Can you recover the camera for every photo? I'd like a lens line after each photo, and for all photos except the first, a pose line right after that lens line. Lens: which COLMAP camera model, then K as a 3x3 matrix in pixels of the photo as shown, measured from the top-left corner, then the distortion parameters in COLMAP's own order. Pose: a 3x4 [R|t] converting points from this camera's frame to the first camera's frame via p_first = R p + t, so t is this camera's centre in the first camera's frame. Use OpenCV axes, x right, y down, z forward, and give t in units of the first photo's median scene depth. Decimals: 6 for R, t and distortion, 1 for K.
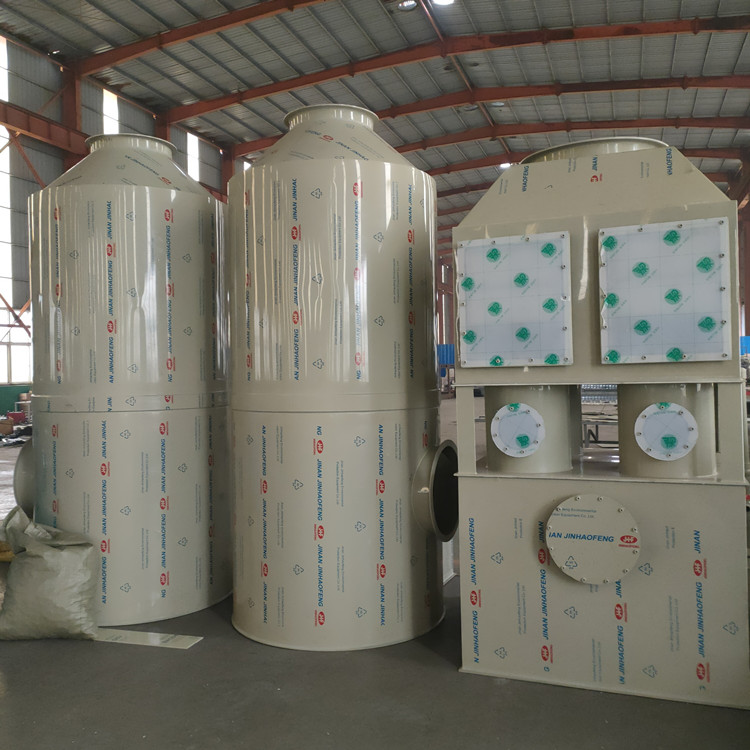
lens RADIAL K [[740.8, 0, 375.1], [0, 740.8, 370.7], [0, 0, 1]] dist [0.076231, -0.096015]
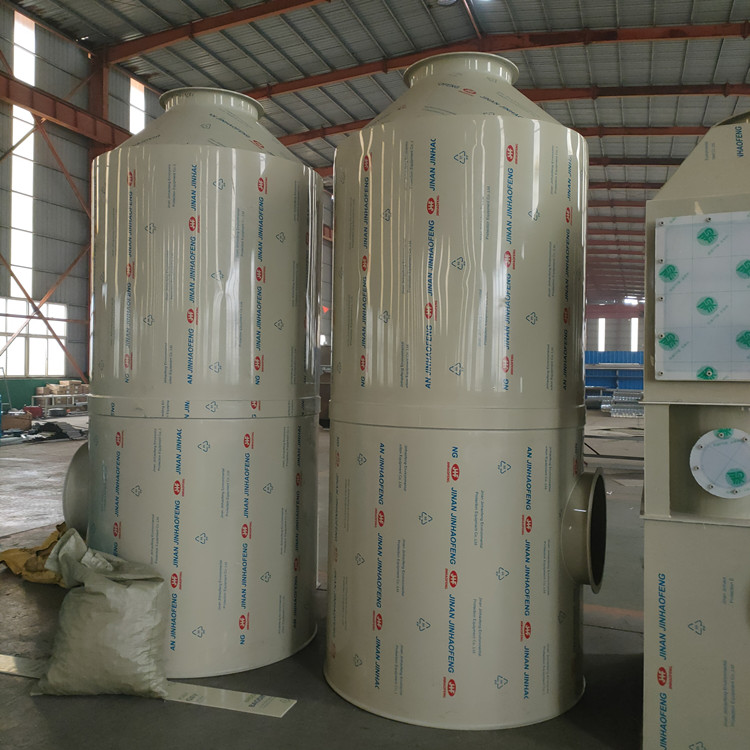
lens RADIAL K [[740.8, 0, 375.1], [0, 740.8, 370.7], [0, 0, 1]] dist [0.076231, -0.096015]
pose [[0.999431, 0.032492, -0.009070, -0.137159], [-0.032541, 0.999456, -0.005390, -0.000204], [0.008890, 0.005682, 0.999944, 0.170599]]
